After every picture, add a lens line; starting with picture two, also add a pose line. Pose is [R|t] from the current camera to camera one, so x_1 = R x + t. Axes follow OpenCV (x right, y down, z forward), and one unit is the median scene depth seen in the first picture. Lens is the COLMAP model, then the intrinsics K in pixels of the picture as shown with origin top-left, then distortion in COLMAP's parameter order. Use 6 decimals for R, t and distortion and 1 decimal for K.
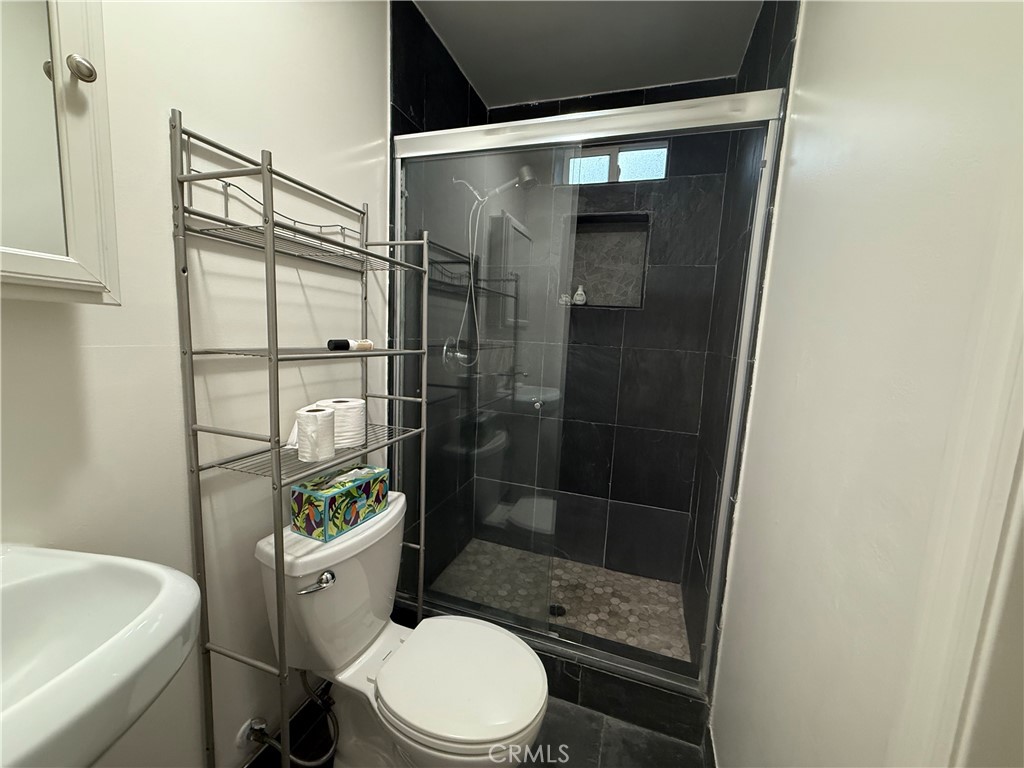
lens RADIAL K [[406.3, 0, 504.3], [0, 406.3, 387.0], [0, 0, 1]] dist [0.001230, -0.000363]
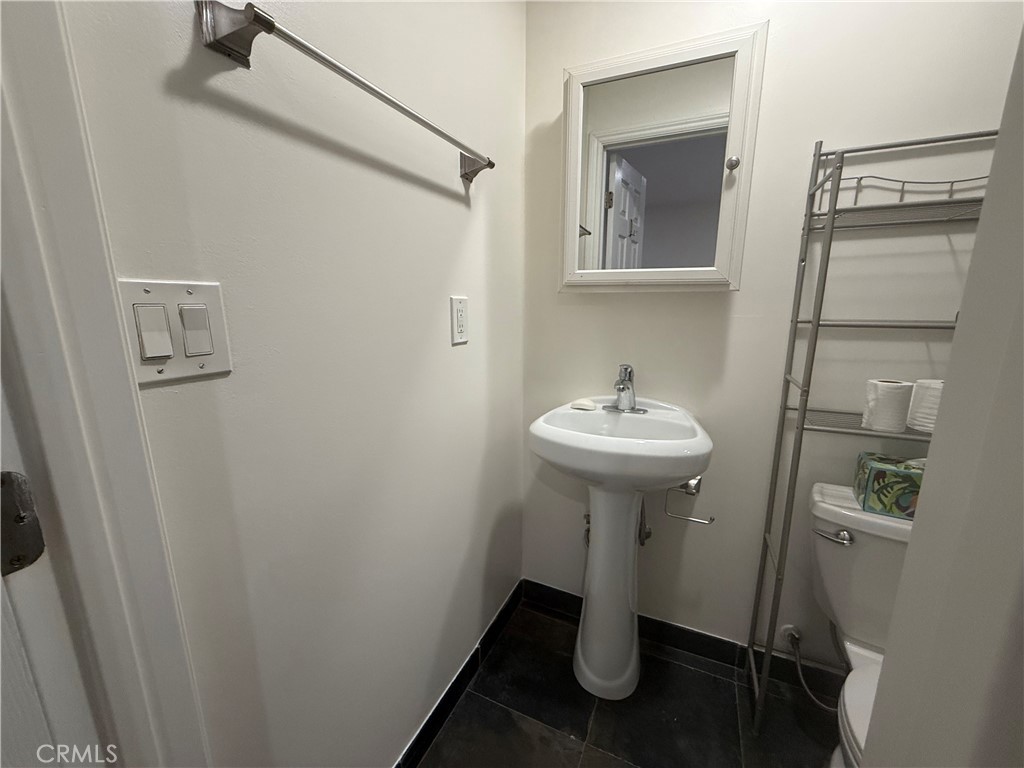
lens RADIAL K [[406.3, 0, 510.1], [0, 406.3, 387.8], [0, 0, 1]] dist [0.001230, -0.000363]
pose [[-0.086267, 0.153341, -0.984401, 0.548810], [-0.130105, 0.977888, 0.163728, 0.027683], [0.987740, 0.142200, -0.064409, 0.134846]]
